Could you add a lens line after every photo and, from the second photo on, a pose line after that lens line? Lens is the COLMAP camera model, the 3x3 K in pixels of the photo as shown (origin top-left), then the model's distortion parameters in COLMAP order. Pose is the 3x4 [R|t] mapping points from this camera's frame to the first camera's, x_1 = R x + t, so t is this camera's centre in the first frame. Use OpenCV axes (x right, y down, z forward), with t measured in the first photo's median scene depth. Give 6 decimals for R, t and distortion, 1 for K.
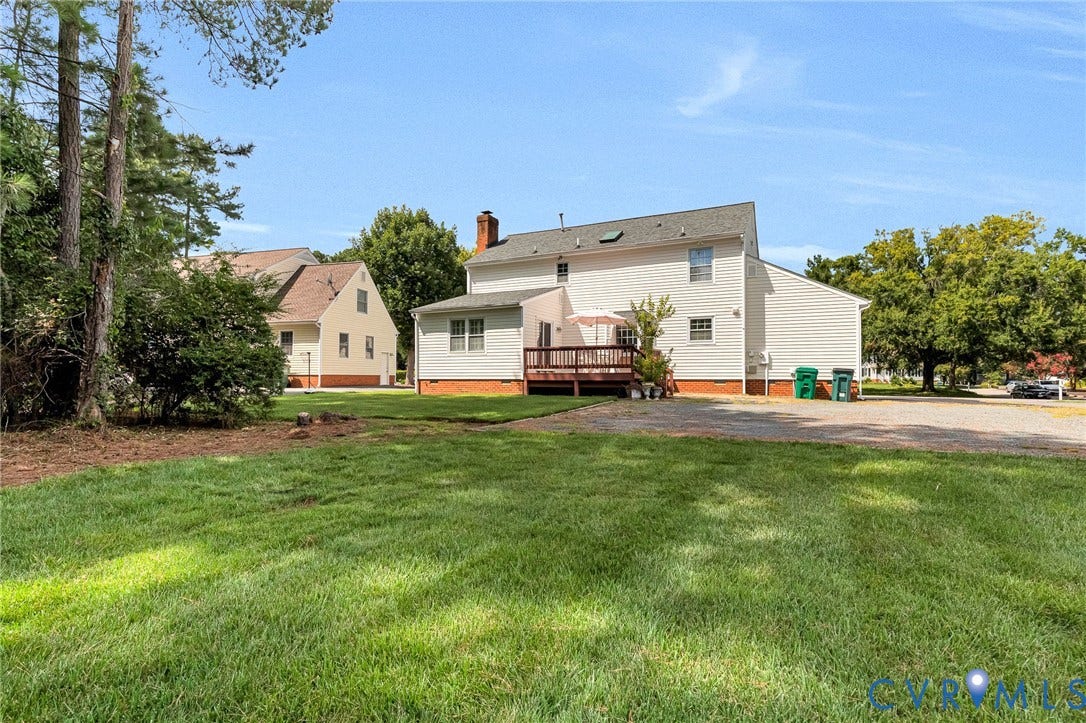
lens RADIAL K [[521.0, 0, 542.1], [0, 521.0, 368.7], [0, 0, 1]] dist [0.012480, -0.002639]
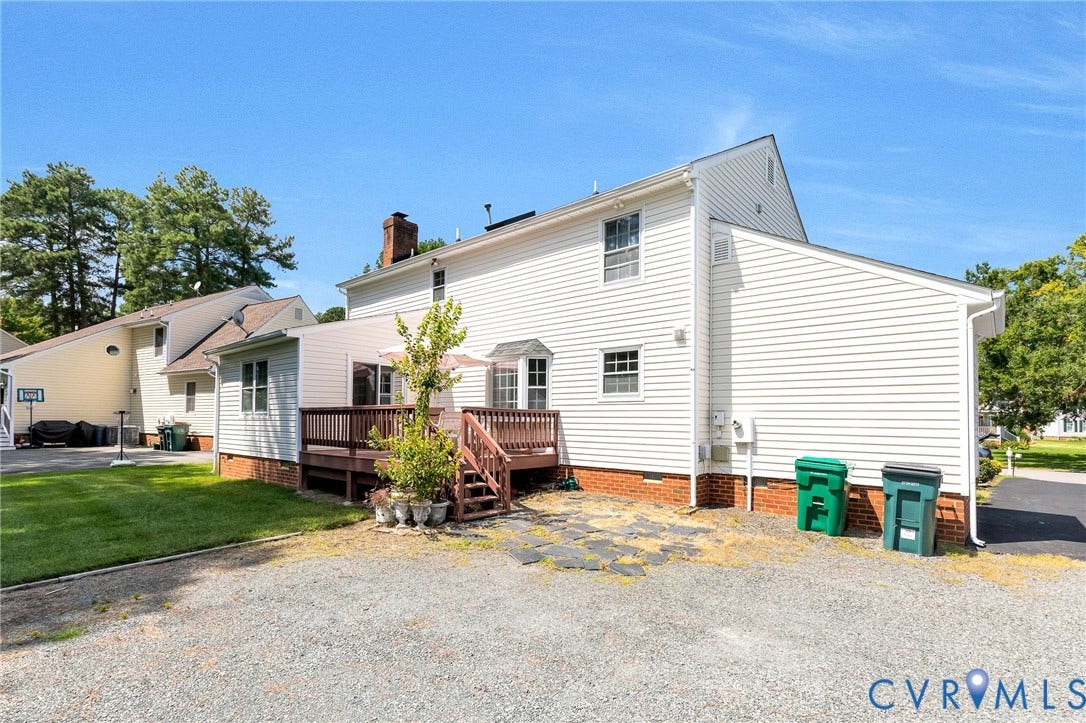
lens RADIAL K [[503.1, 0, 554.6], [0, 503.1, 404.4], [0, 0, 1]] dist [0.015674, -0.000489]
pose [[0.966774, 0.000728, -0.255631, 0.369911], [-0.005535, 0.999821, -0.018084, -0.034054], [0.255572, 0.018898, 0.966605, 0.503424]]
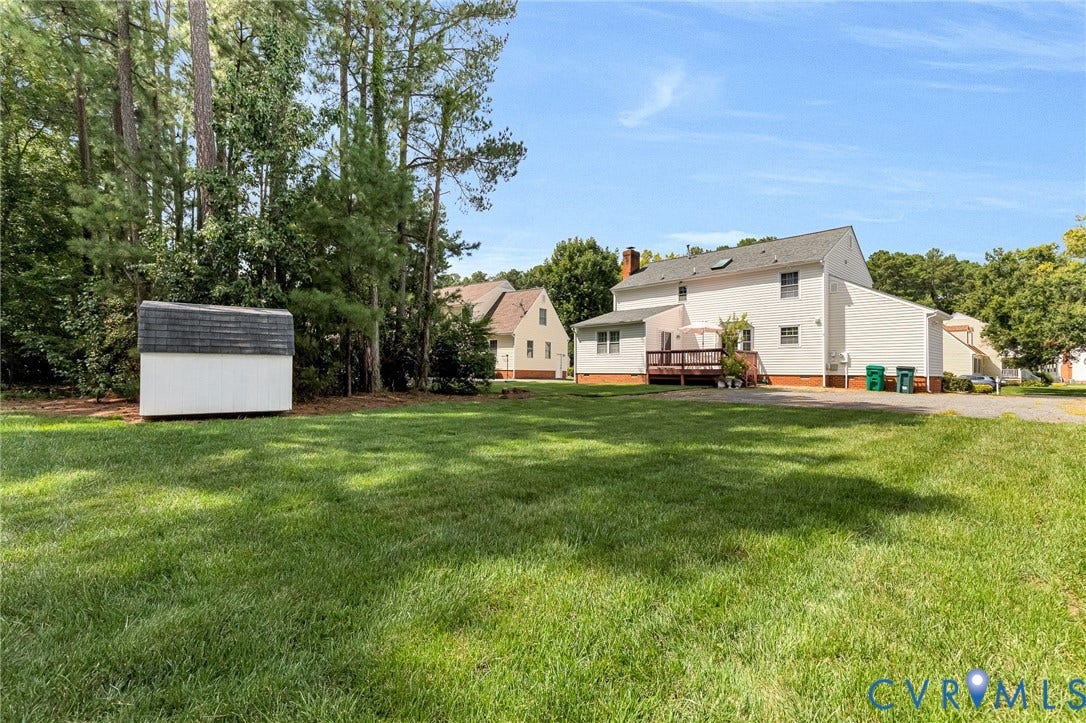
lens RADIAL K [[503.1, 0, 546.8], [0, 503.1, 361.7], [0, 0, 1]] dist [0.015674, -0.000489]
pose [[0.942139, -0.000611, -0.335223, 0.160699], [-0.002323, 0.999962, -0.008351, 0.000202], [0.335215, 0.008647, 0.942102, -0.360249]]
